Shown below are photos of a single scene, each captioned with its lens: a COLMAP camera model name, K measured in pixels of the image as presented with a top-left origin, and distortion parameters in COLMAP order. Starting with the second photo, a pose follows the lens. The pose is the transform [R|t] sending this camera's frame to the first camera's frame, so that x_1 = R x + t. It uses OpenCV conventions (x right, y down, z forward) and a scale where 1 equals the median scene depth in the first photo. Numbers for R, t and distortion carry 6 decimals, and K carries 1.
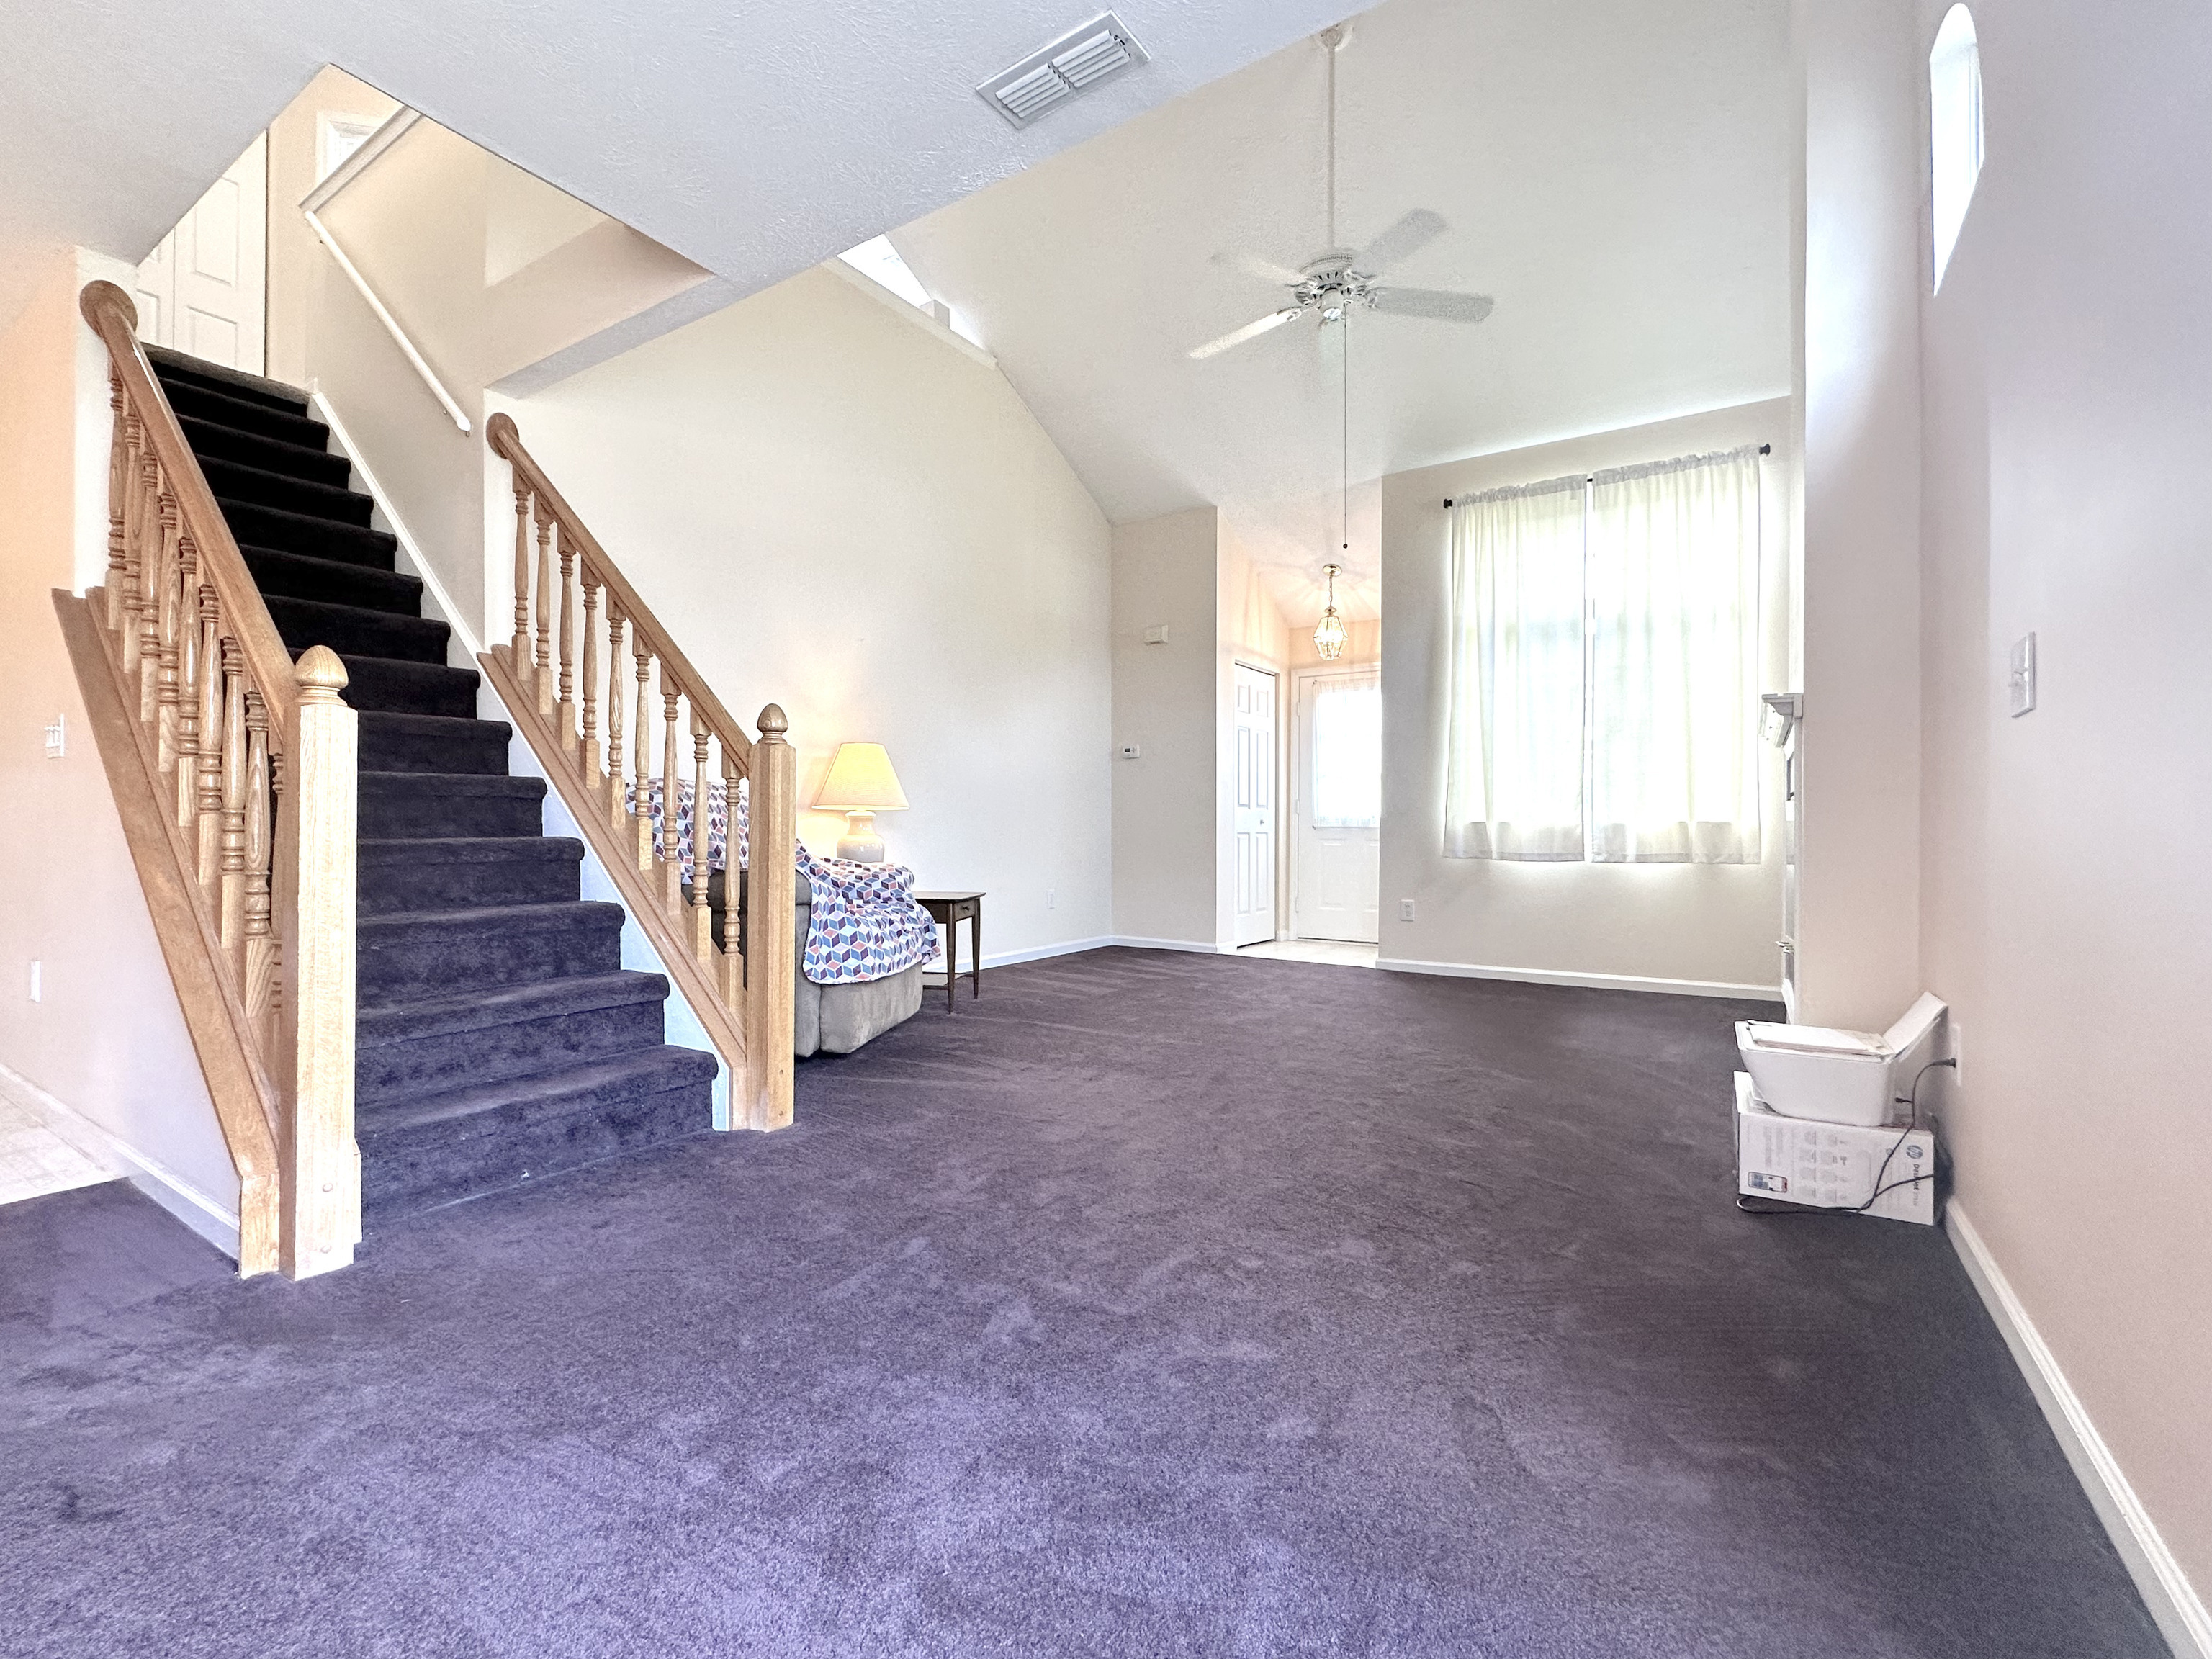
lens RADIAL K [[963.4, 0, 1103.4], [0, 963.4, 827.5], [0, 0, 1]] dist [-0.000394, -0.000075]
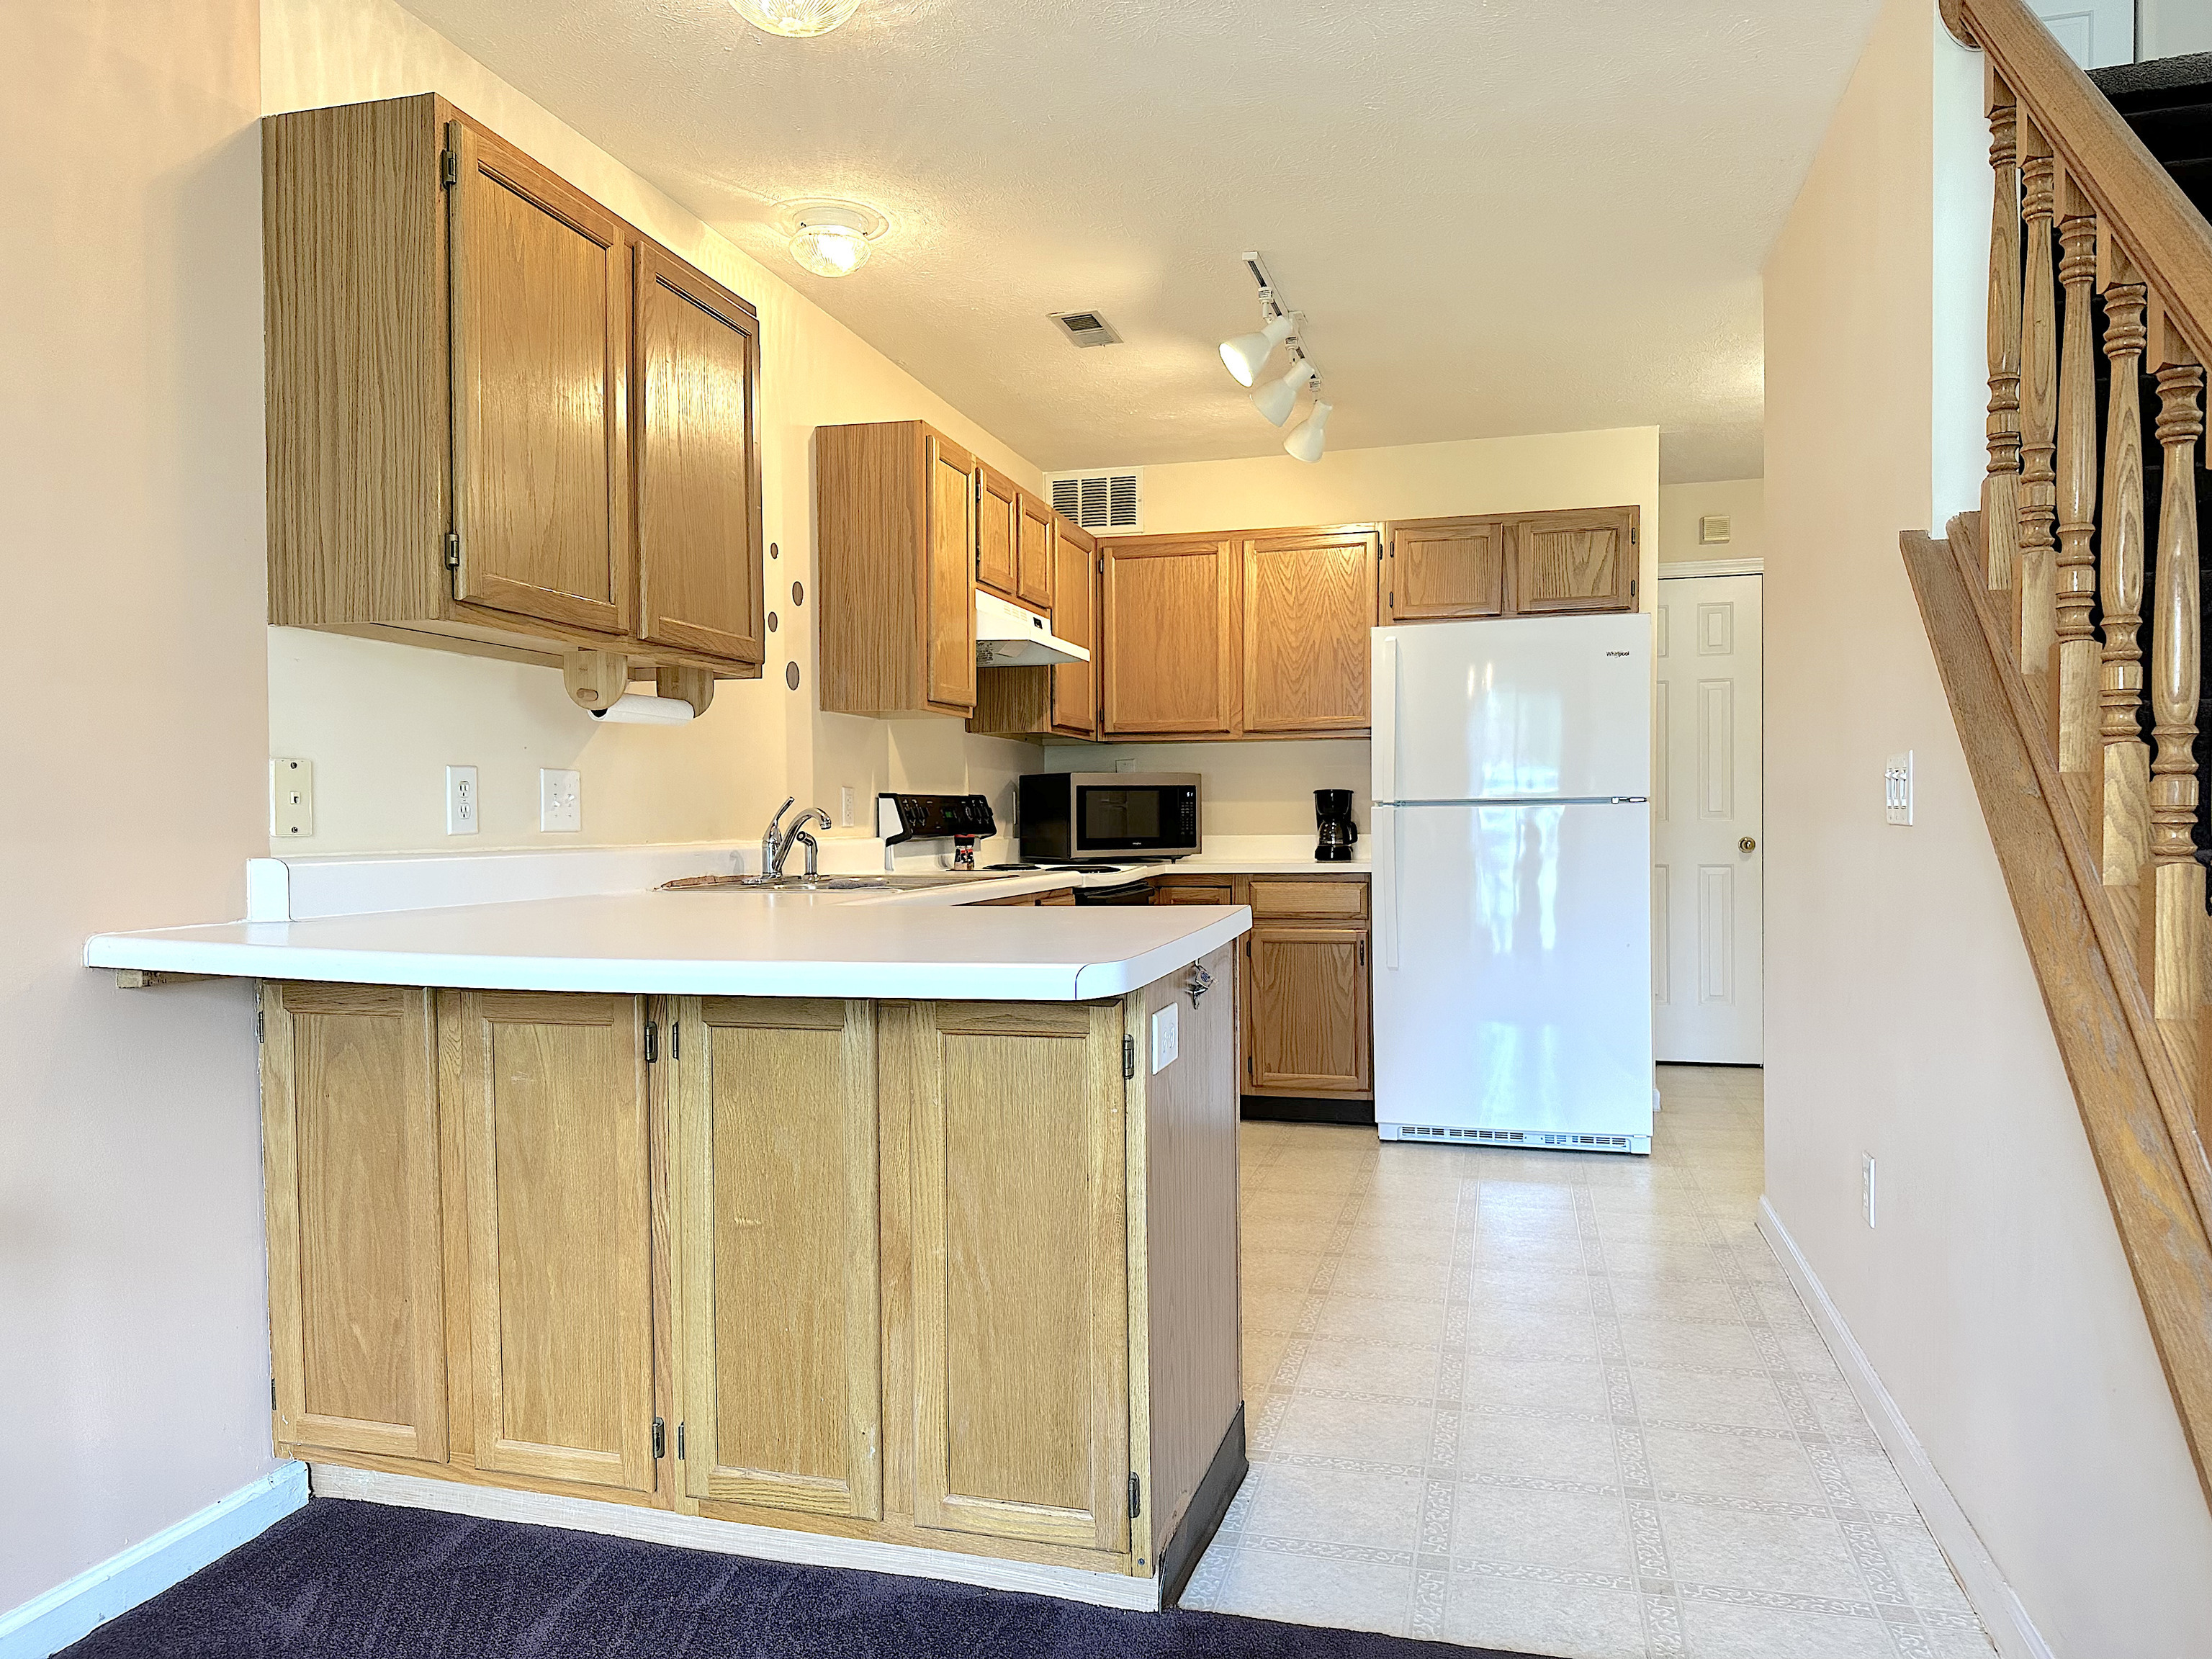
lens RADIAL K [[1557.1, 0, 1102.9], [0, 1557.1, 831.7], [0, 0, 1]] dist [0.002013, 0.000172]
pose [[0.304891, 0.006925, -0.952362, -0.392538], [0.007829, 0.999922, 0.009777, -0.091439], [0.952355, -0.010437, 0.304813, 0.295227]]
